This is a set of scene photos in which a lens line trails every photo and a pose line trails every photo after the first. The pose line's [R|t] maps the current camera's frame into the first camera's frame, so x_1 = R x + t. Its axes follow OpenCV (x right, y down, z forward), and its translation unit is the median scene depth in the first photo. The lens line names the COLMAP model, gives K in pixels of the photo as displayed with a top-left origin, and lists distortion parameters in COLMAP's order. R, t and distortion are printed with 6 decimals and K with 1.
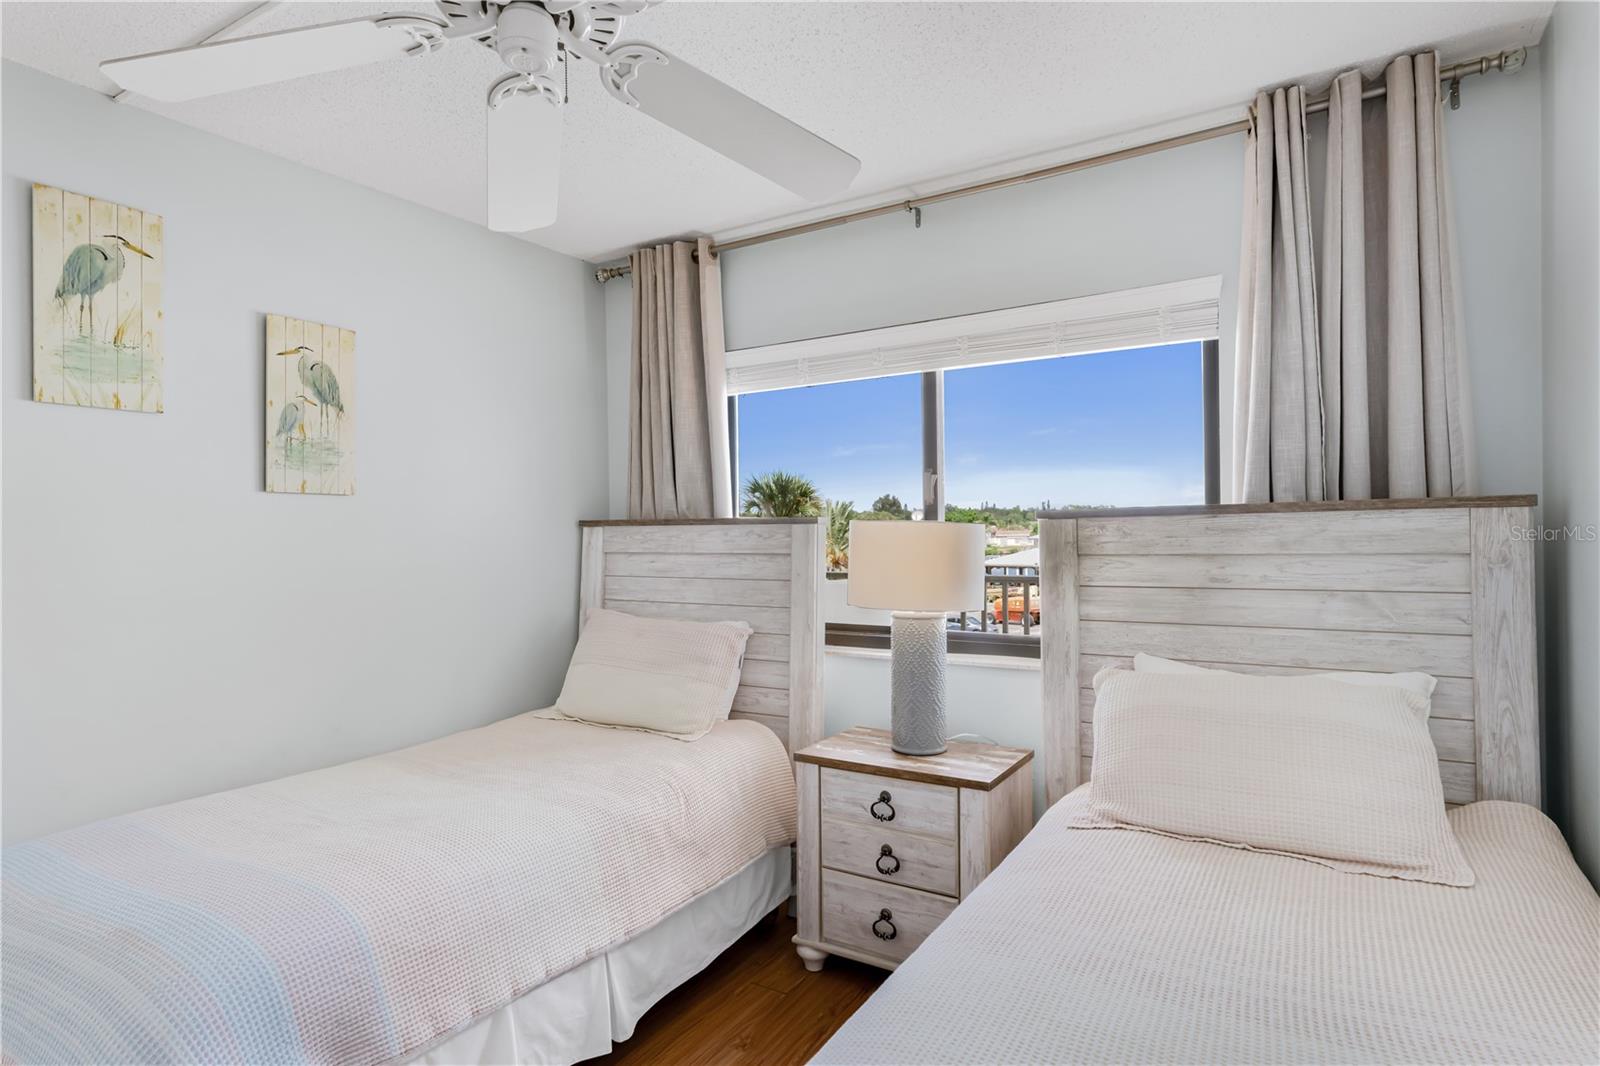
lens RADIAL K [[849.0, 0, 787.7], [0, 849.0, 516.2], [0, 0, 1]] dist [-0.013222, 0.011877]
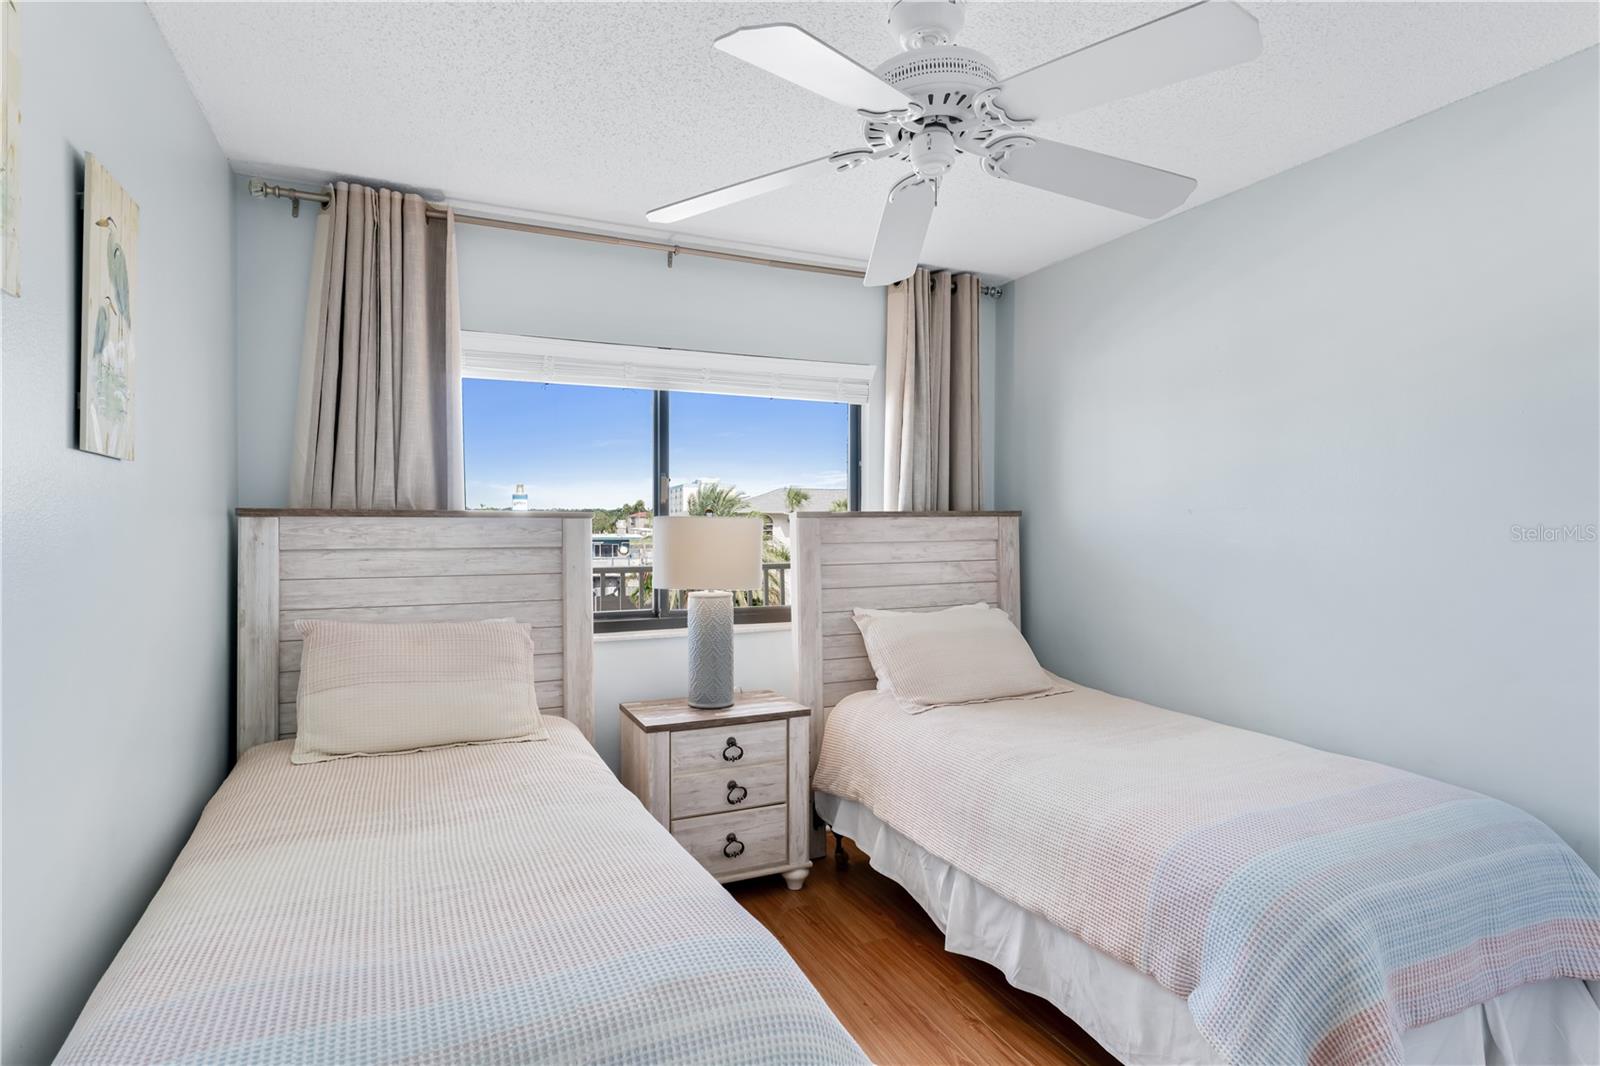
lens RADIAL K [[849.0, 0, 787.7], [0, 849.0, 516.2], [0, 0, 1]] dist [-0.013222, 0.011877]
pose [[0.542453, 0.019276, 0.839865, -0.844334], [-0.019424, 0.999757, -0.010400, 0.014518], [-0.839862, -0.010672, 0.542696, 0.256444]]
